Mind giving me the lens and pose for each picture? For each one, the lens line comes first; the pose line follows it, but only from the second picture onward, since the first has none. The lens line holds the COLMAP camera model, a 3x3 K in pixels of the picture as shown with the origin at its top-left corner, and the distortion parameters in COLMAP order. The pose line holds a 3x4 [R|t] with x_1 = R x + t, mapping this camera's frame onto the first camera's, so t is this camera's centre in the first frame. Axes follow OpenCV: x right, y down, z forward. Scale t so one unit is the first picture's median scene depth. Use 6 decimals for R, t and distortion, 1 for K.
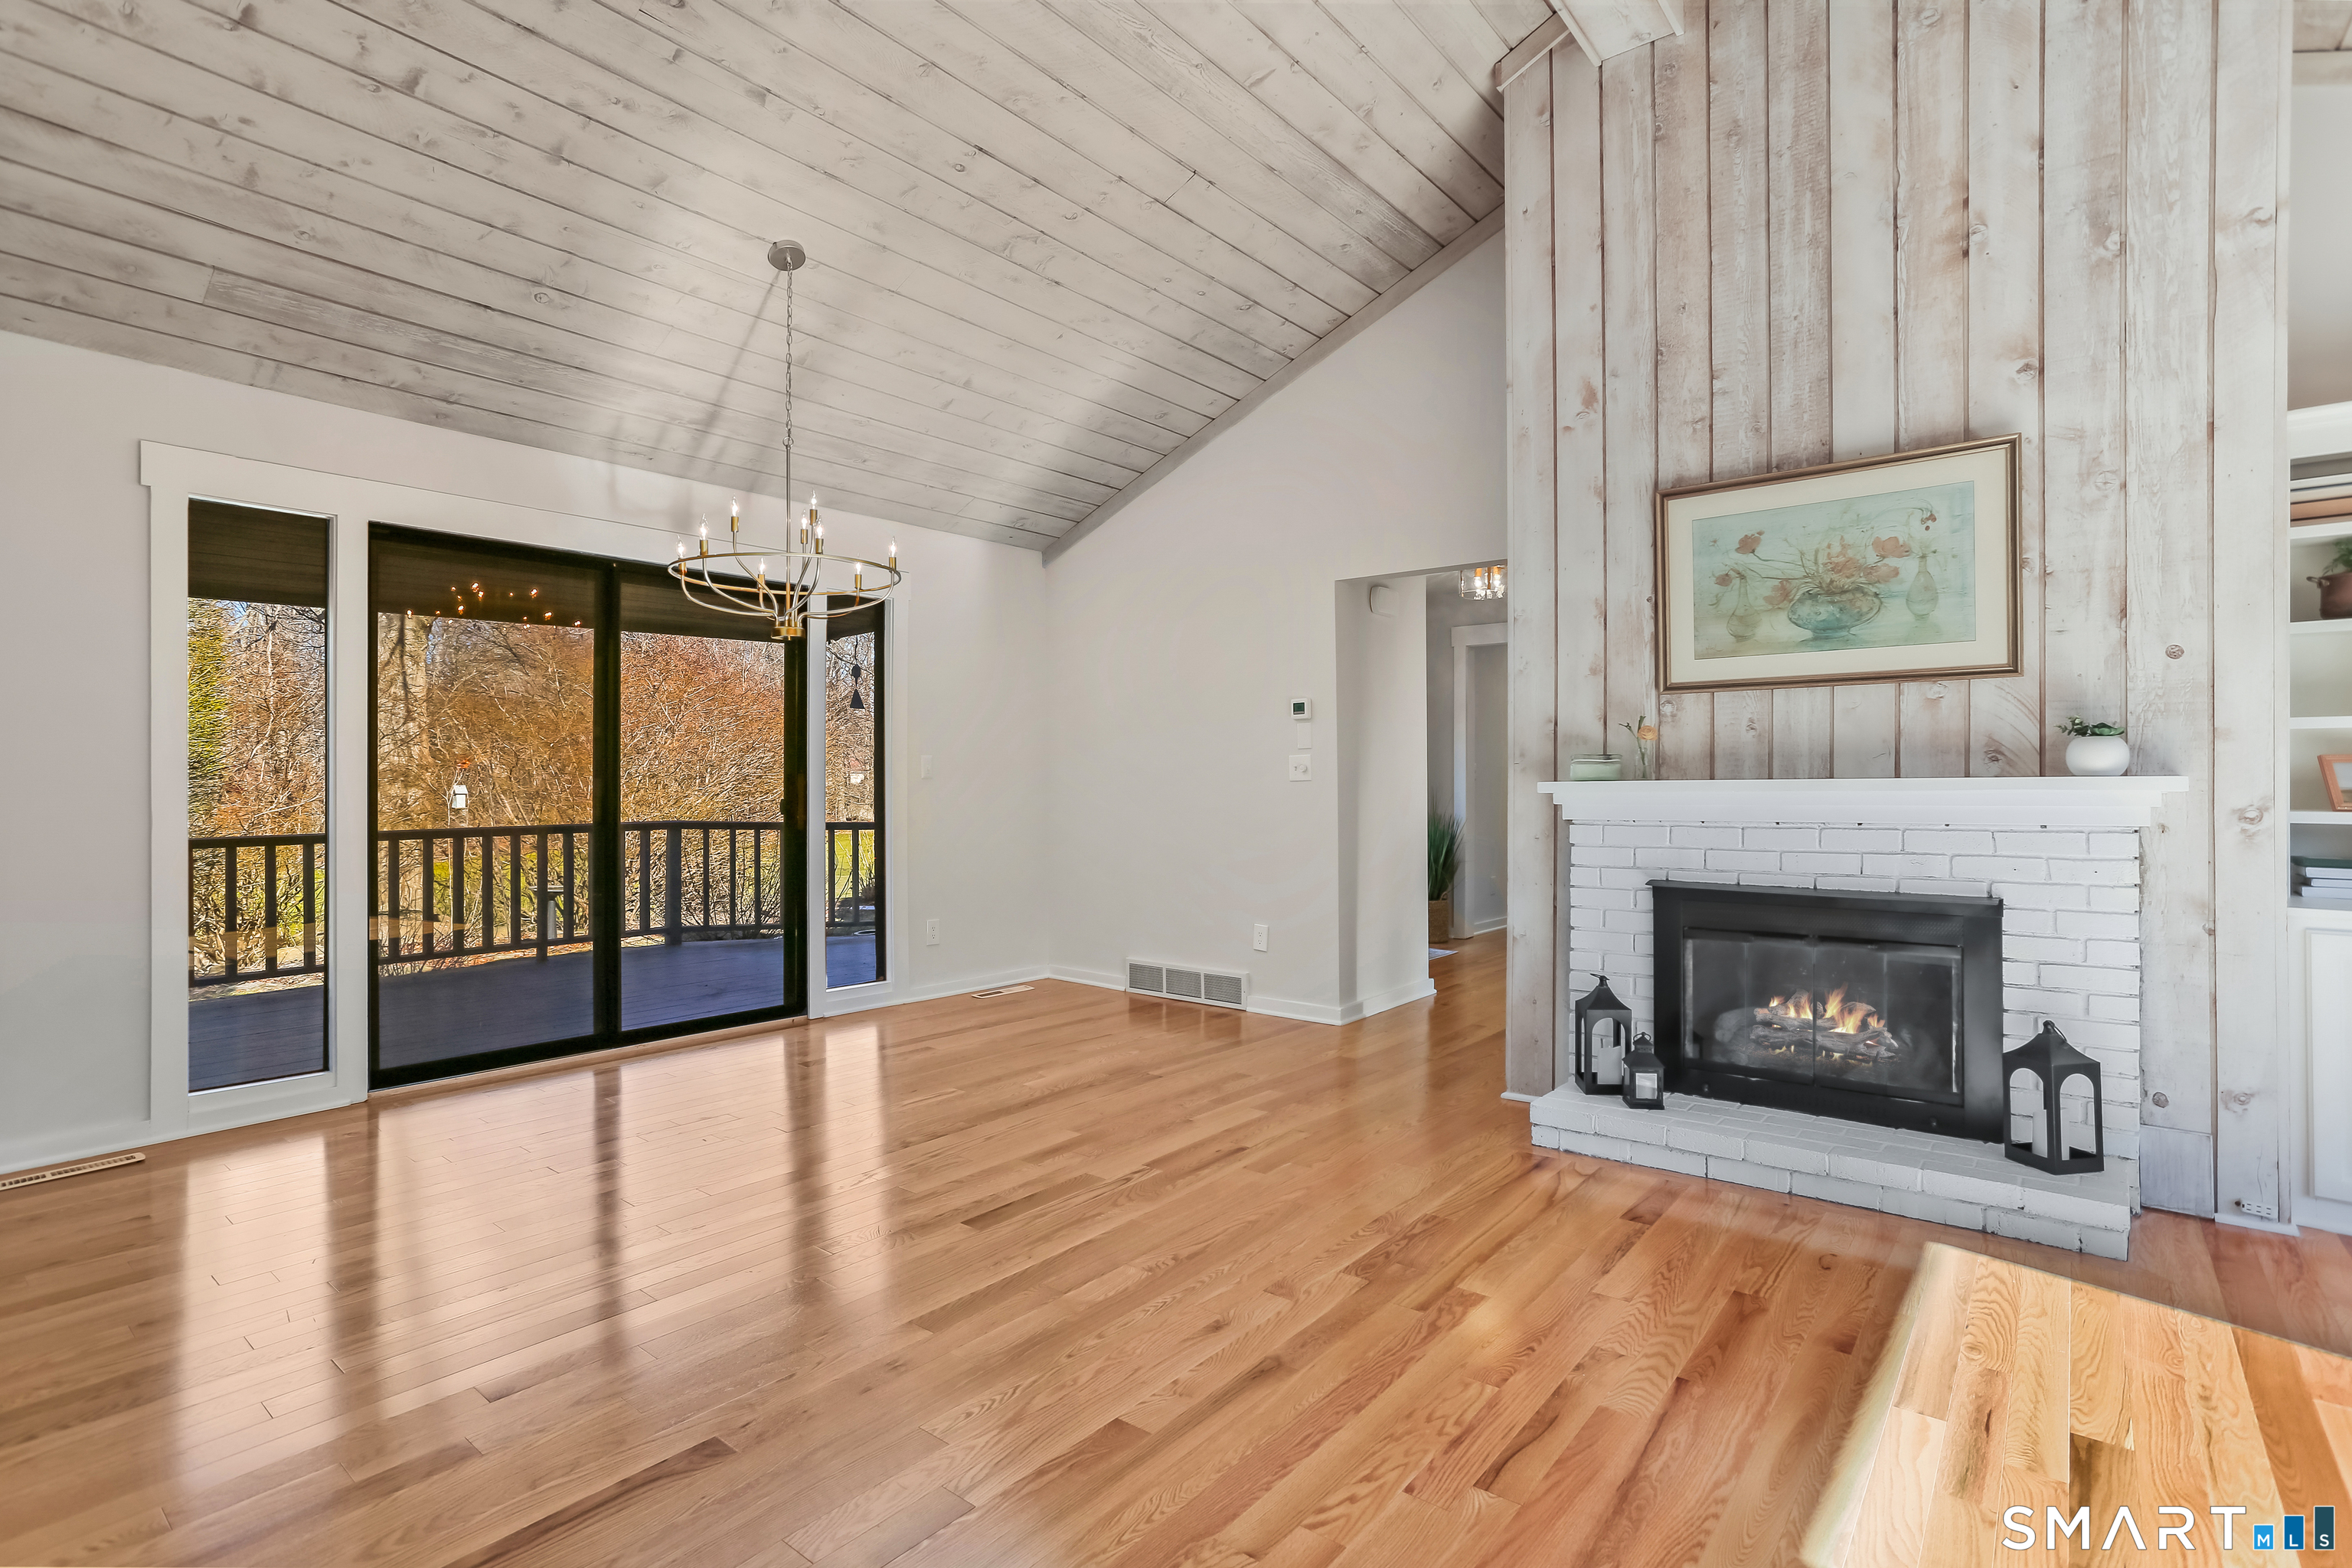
lens RADIAL K [[1131.8, 0, 1169.9], [0, 1131.8, 777.4], [0, 0, 1]] dist [-0.042993, 0.028761]
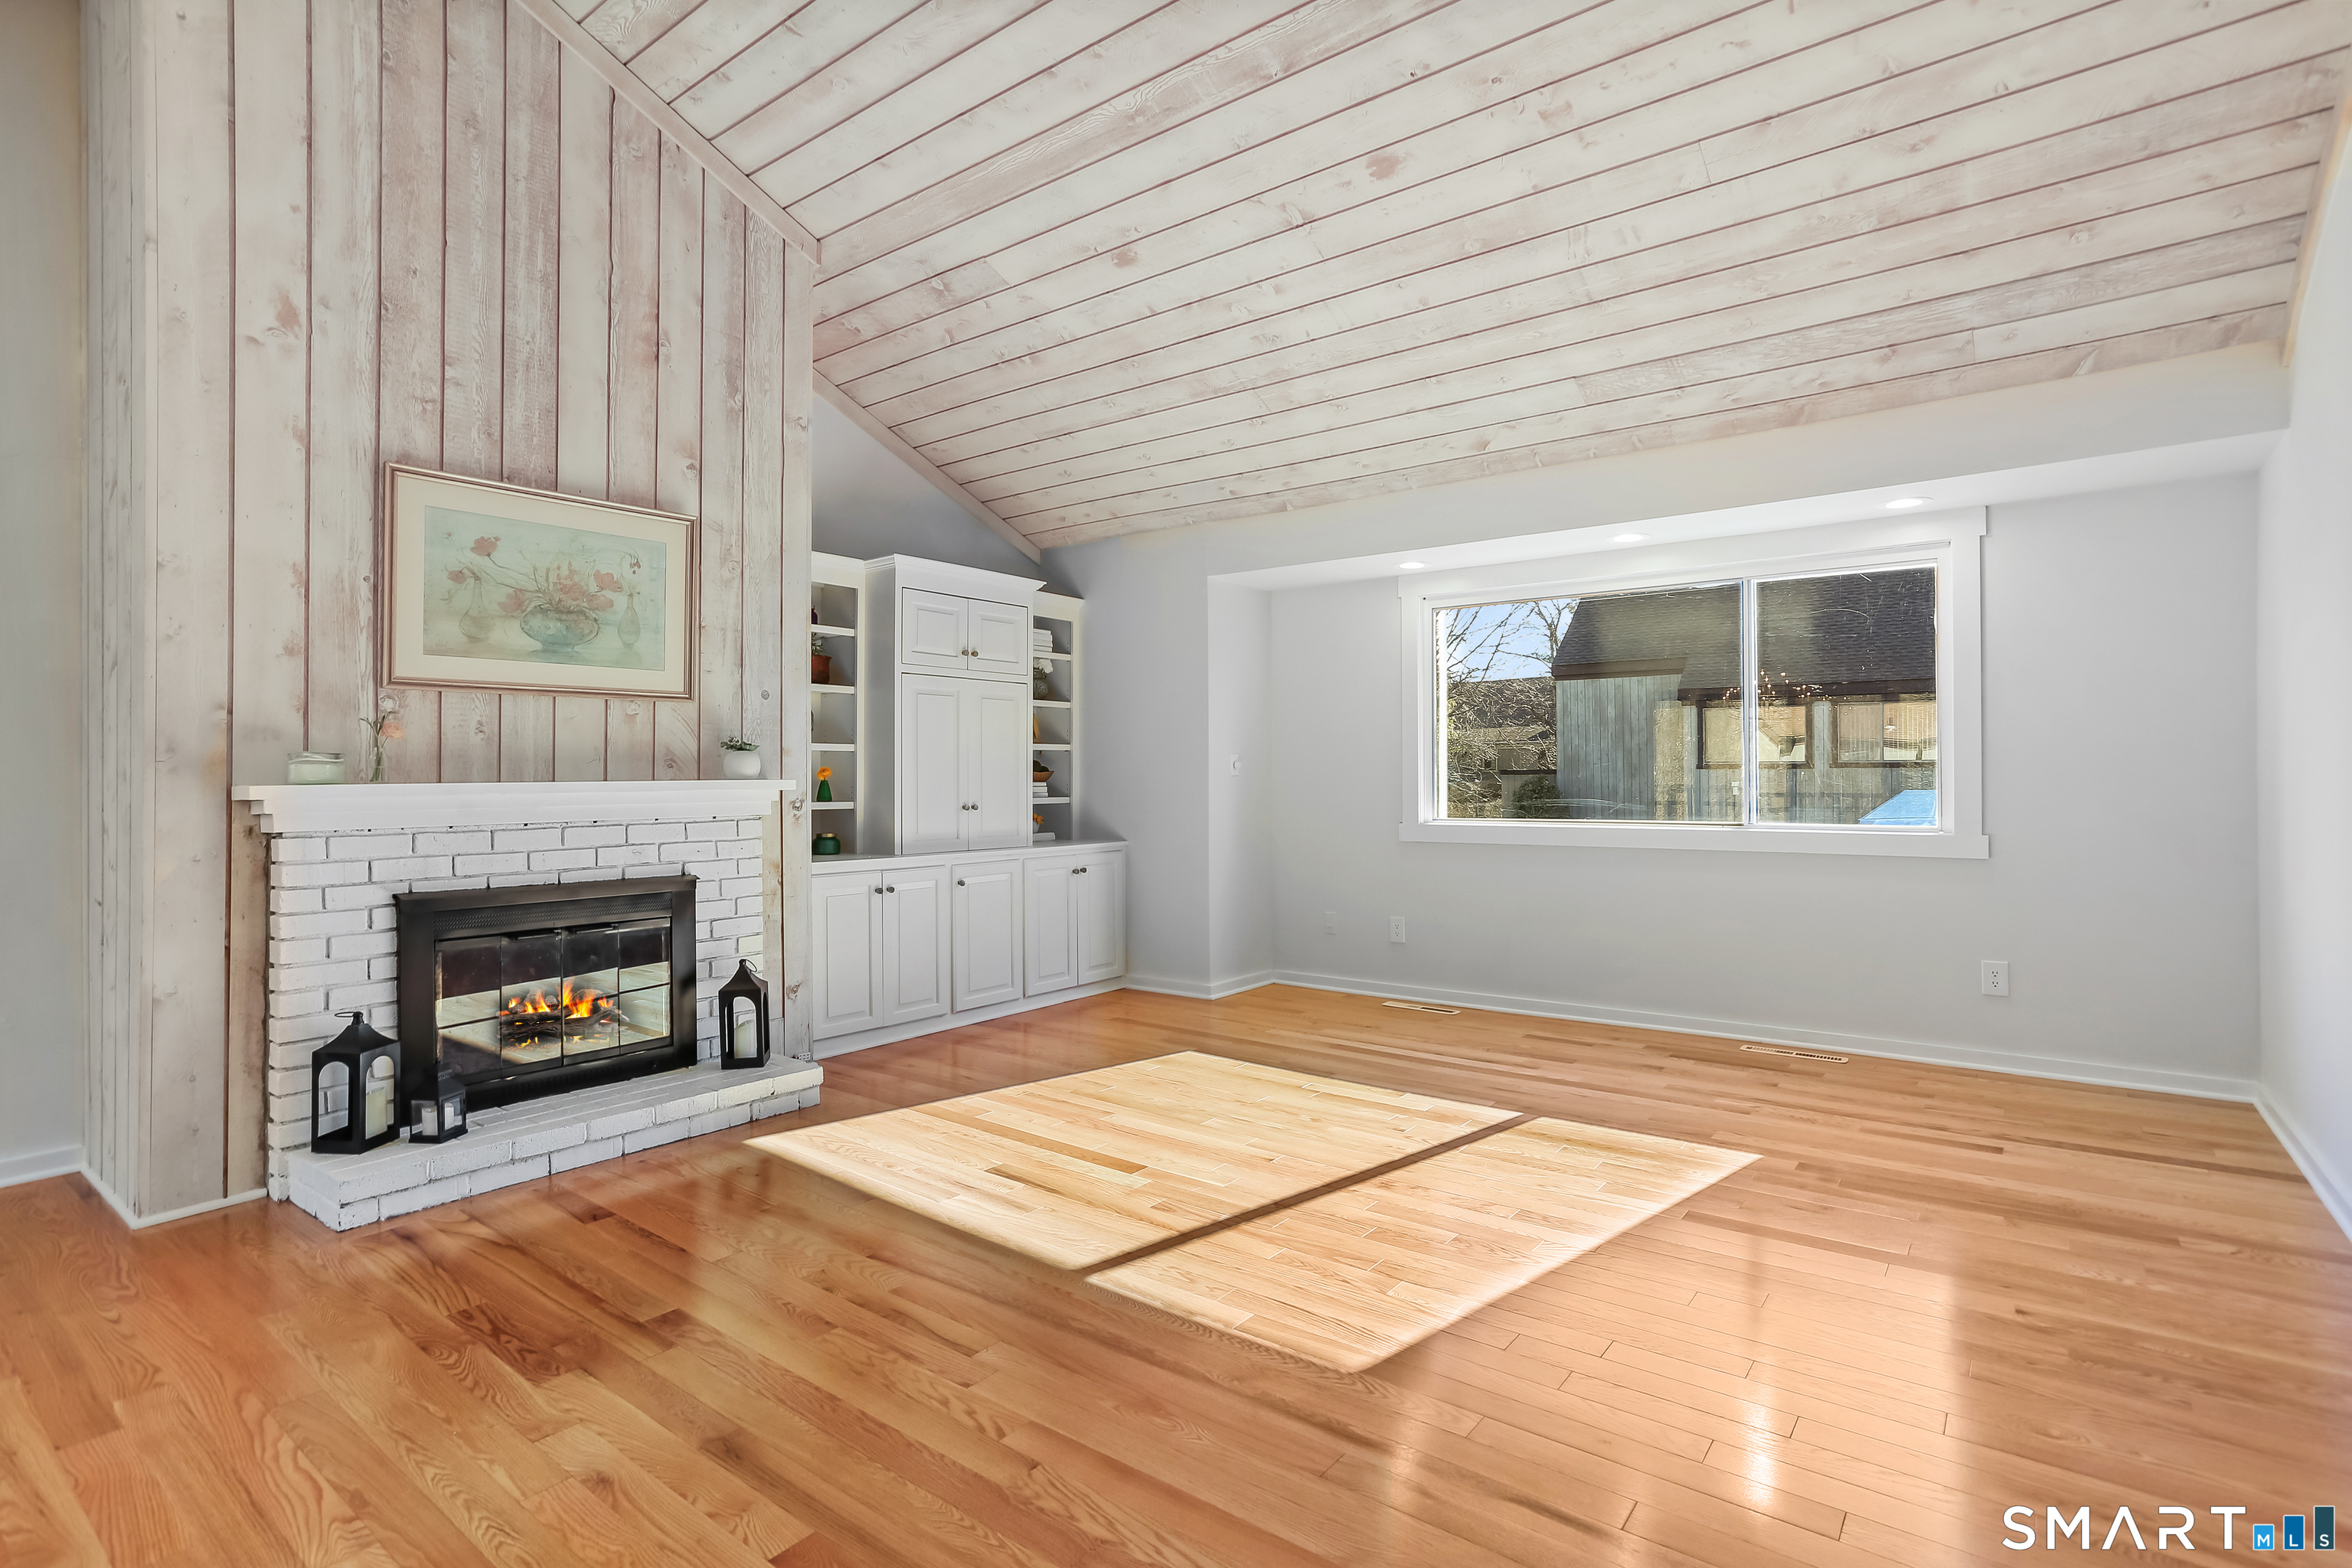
lens RADIAL K [[1131.8, 0, 1169.9], [0, 1131.8, 777.4], [0, 0, 1]] dist [-0.042993, 0.028761]
pose [[-0.007879, 0.006485, 0.999948, -0.505495], [0.002844, 0.999975, -0.006463, 0.005695], [-0.999965, 0.002793, -0.007897, 0.417782]]
